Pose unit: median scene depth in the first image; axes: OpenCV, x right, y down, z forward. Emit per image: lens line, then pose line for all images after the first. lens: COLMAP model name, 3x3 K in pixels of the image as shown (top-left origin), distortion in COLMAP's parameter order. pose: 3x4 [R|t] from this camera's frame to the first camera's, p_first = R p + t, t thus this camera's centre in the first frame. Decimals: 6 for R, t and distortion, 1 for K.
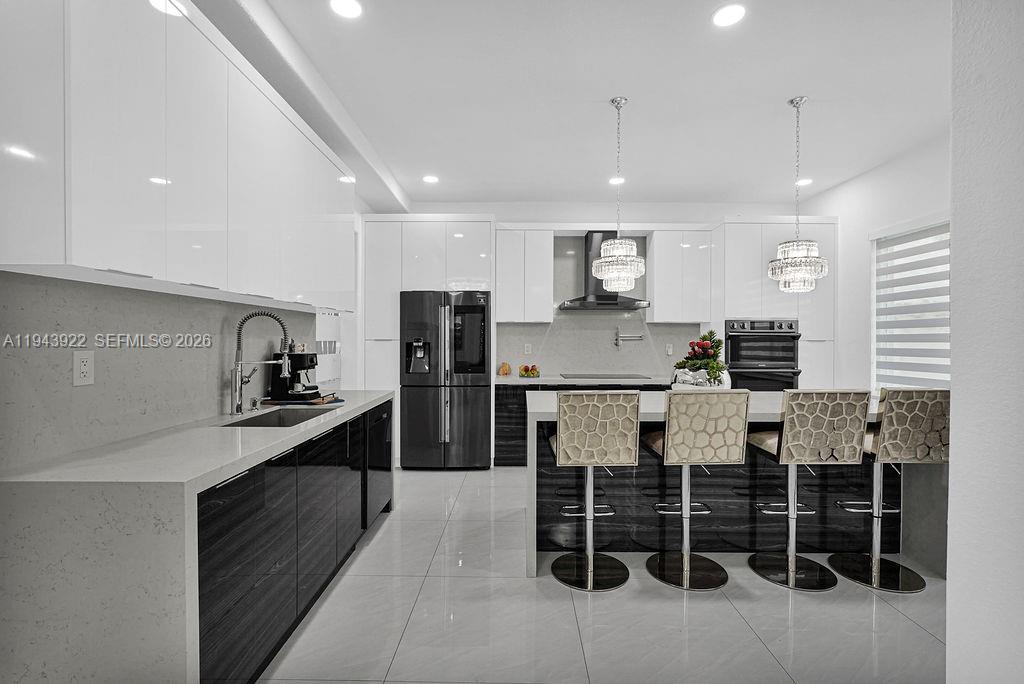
lens RADIAL K [[461.6, 0, 516.5], [0, 461.6, 346.0], [0, 0, 1]] dist [-0.013372, 0.004623]
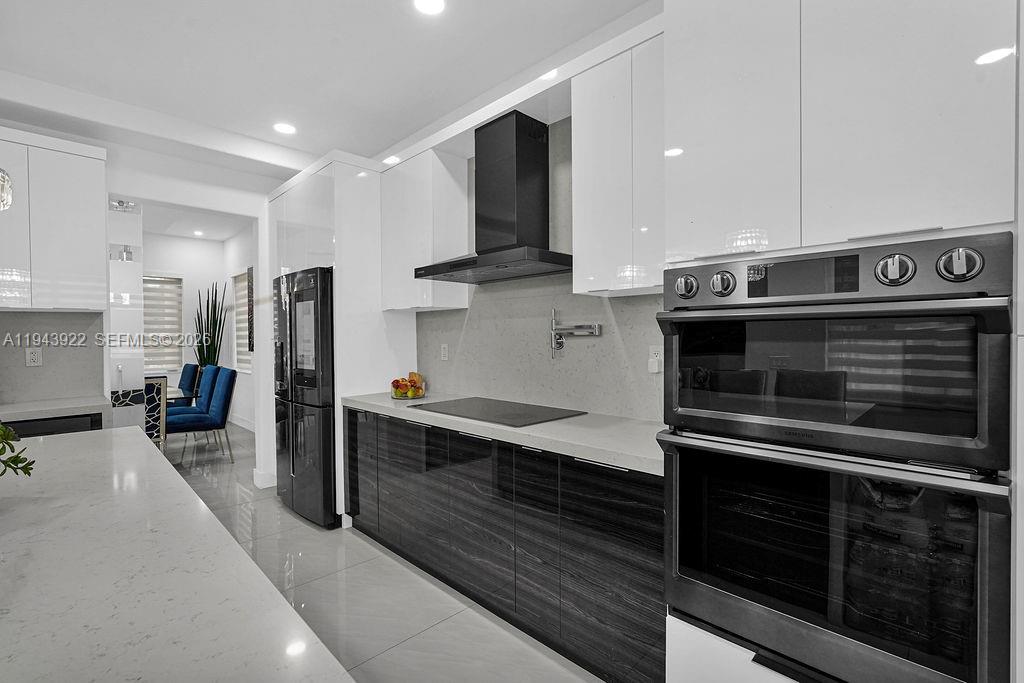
lens RADIAL K [[461.6, 0, 507.6], [0, 461.6, 338.1], [0, 0, 1]] dist [-0.013372, 0.004623]
pose [[0.681774, -0.004838, -0.731547, 0.610633], [0.003924, 0.999988, -0.002957, -0.011199], [0.731552, -0.000854, 0.681785, 0.721449]]
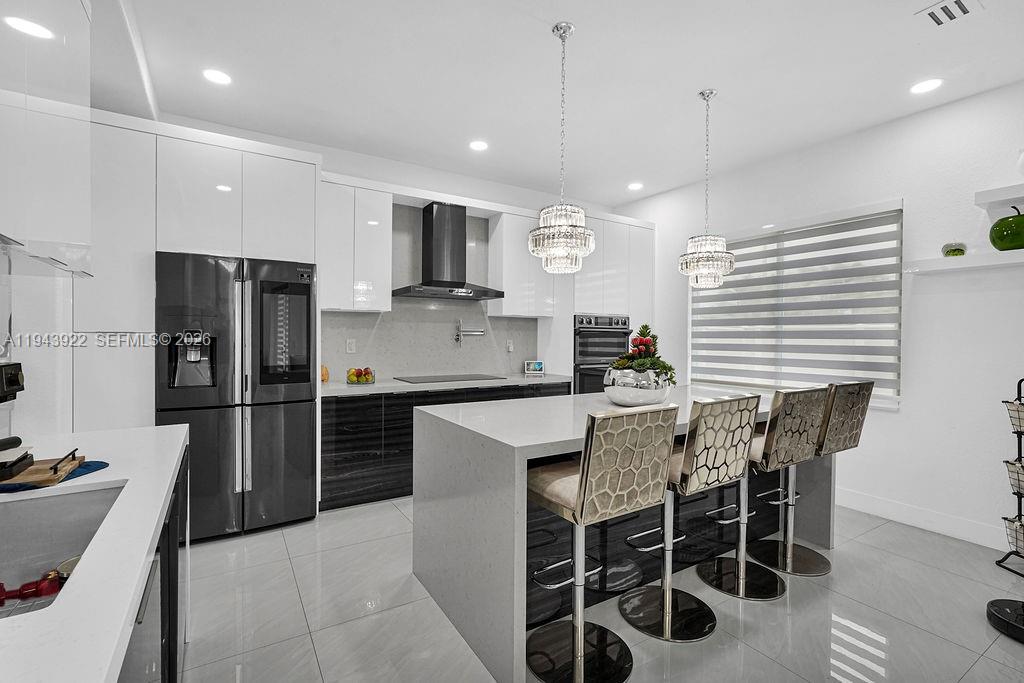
lens RADIAL K [[461.6, 0, 514.9], [0, 461.6, 343.7], [0, 0, 1]] dist [-0.013372, 0.004623]
pose [[0.844783, -0.005285, 0.535084, -0.173900], [0.001072, 0.999966, 0.008184, -0.003810], [-0.535109, -0.006340, 0.844759, 0.248935]]
